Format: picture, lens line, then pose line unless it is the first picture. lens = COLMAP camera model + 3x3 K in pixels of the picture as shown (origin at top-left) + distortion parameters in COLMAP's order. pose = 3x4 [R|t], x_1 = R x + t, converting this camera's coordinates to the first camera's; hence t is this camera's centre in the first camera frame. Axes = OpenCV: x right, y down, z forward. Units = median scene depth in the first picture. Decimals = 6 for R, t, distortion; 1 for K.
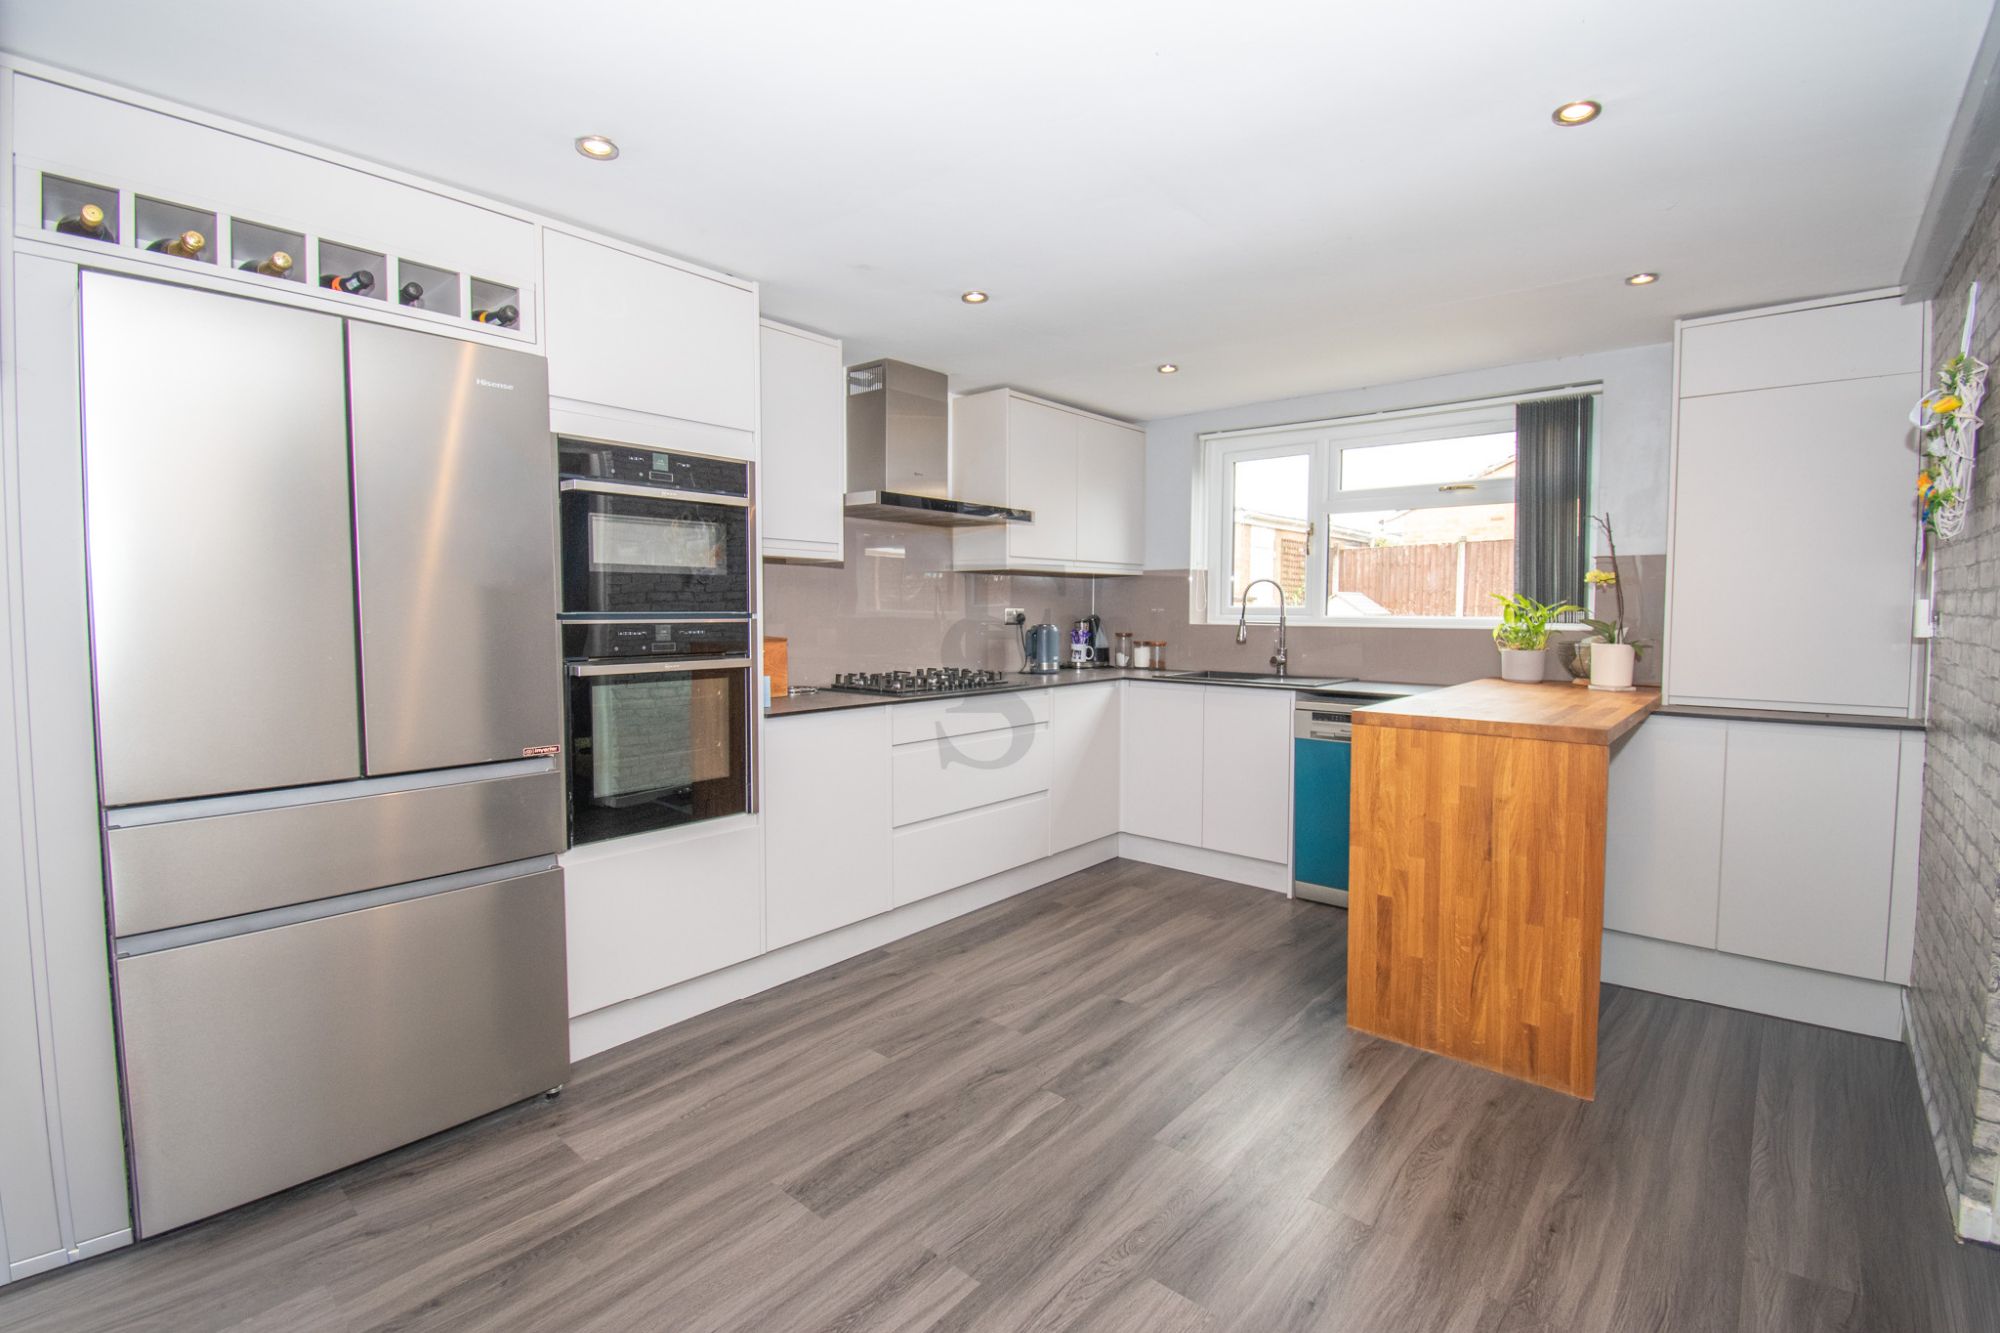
lens RADIAL K [[880.6, 0, 1000.0], [0, 880.6, 666.5], [0, 0, 1]] dist [0.000327, 0.000079]
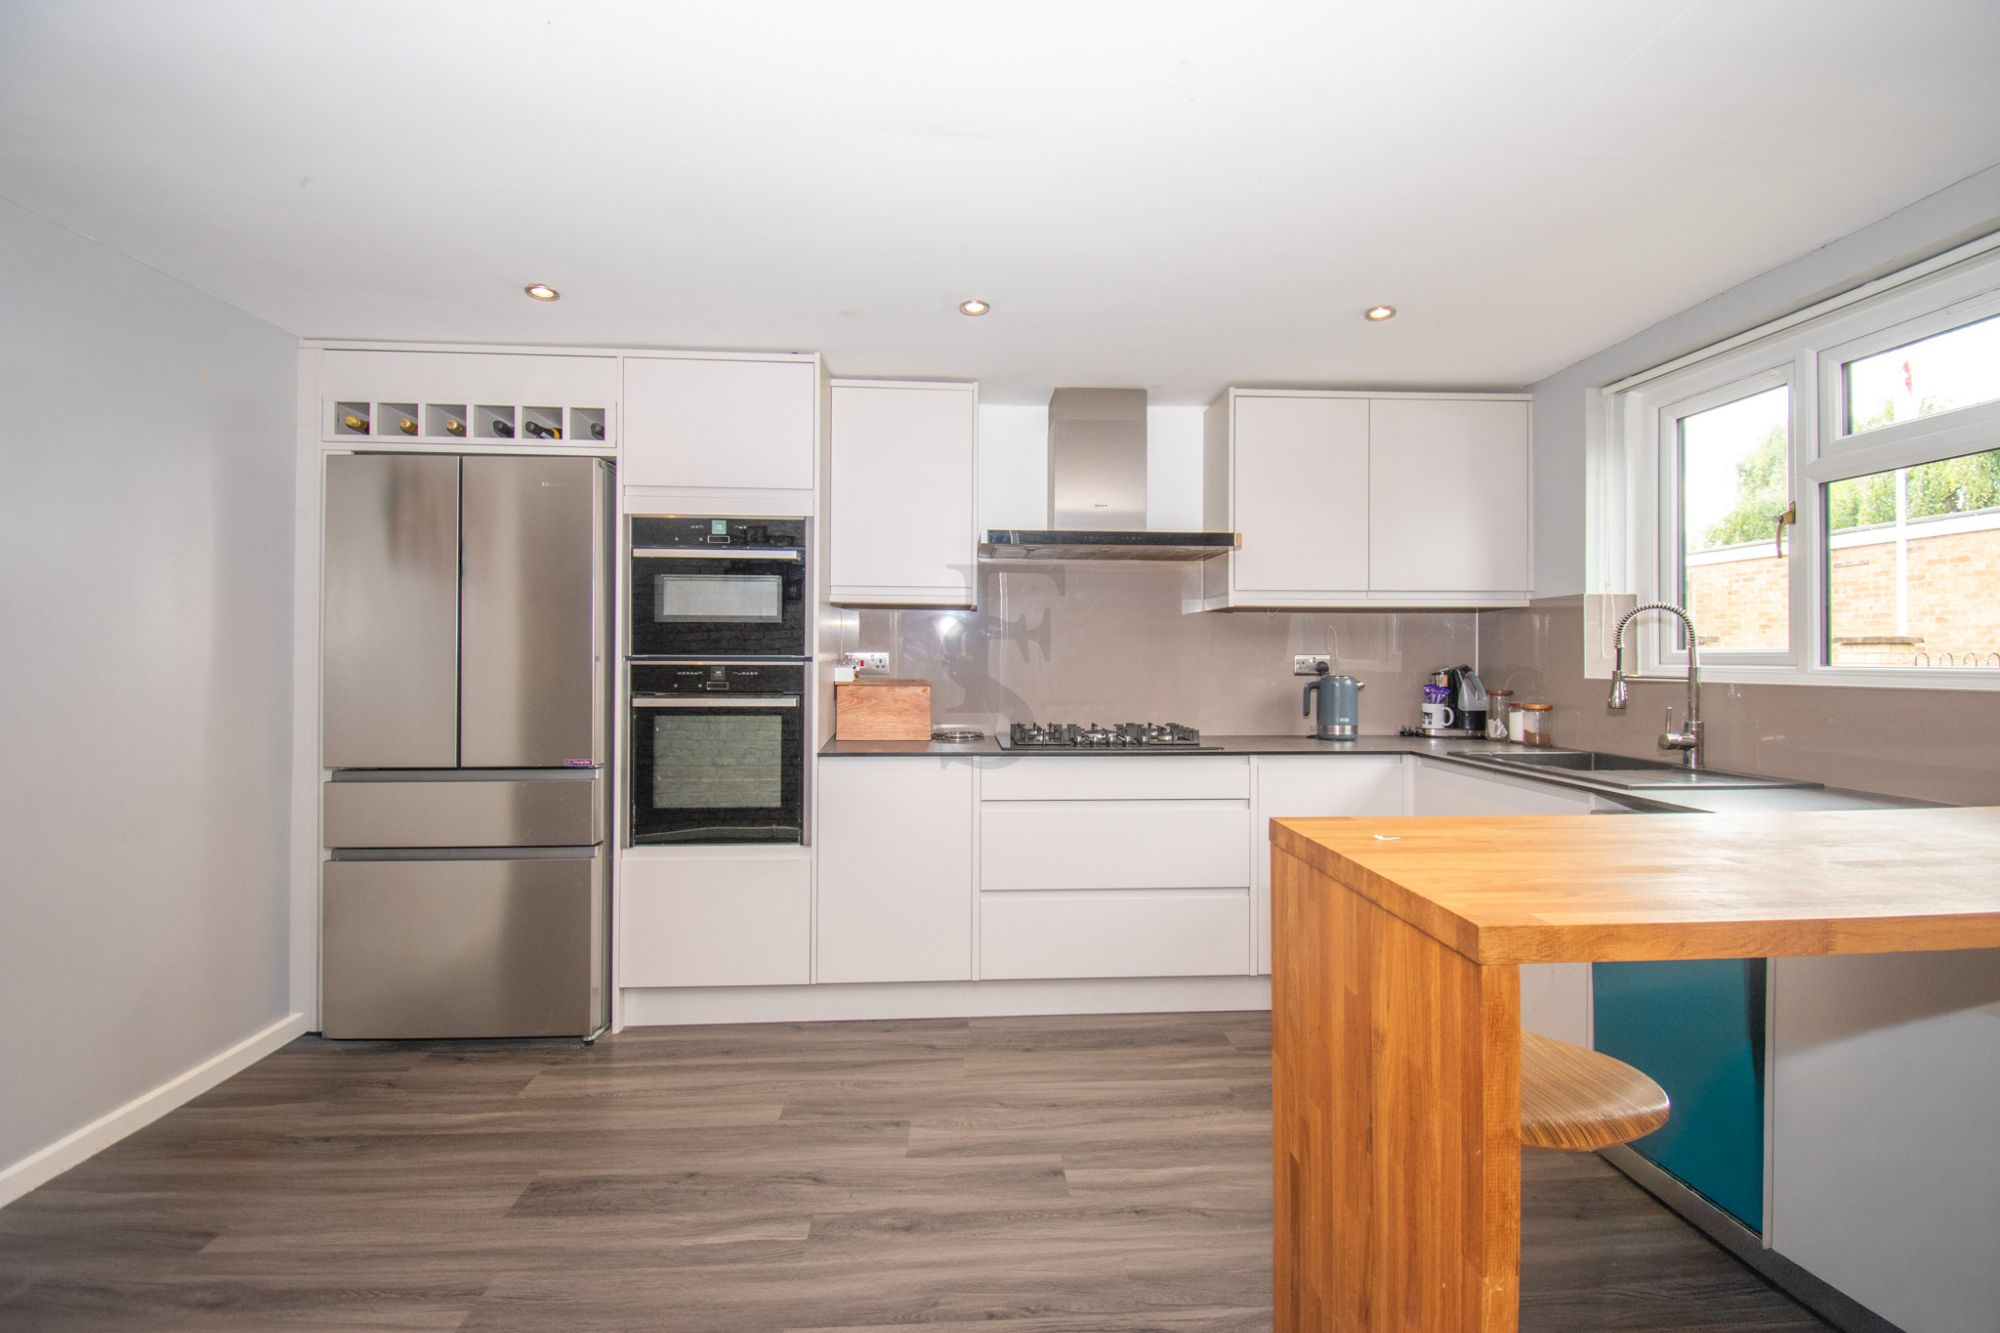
lens RADIAL K [[865.2, 0, 998.0], [0, 865.2, 669.3], [0, 0, 1]] dist [0.023816, -0.034039]
pose [[0.706599, 0.006998, -0.707580, 0.639227], [-0.048661, 0.998064, -0.038723, -0.016317], [0.705939, 0.061793, 0.705572, 0.428401]]
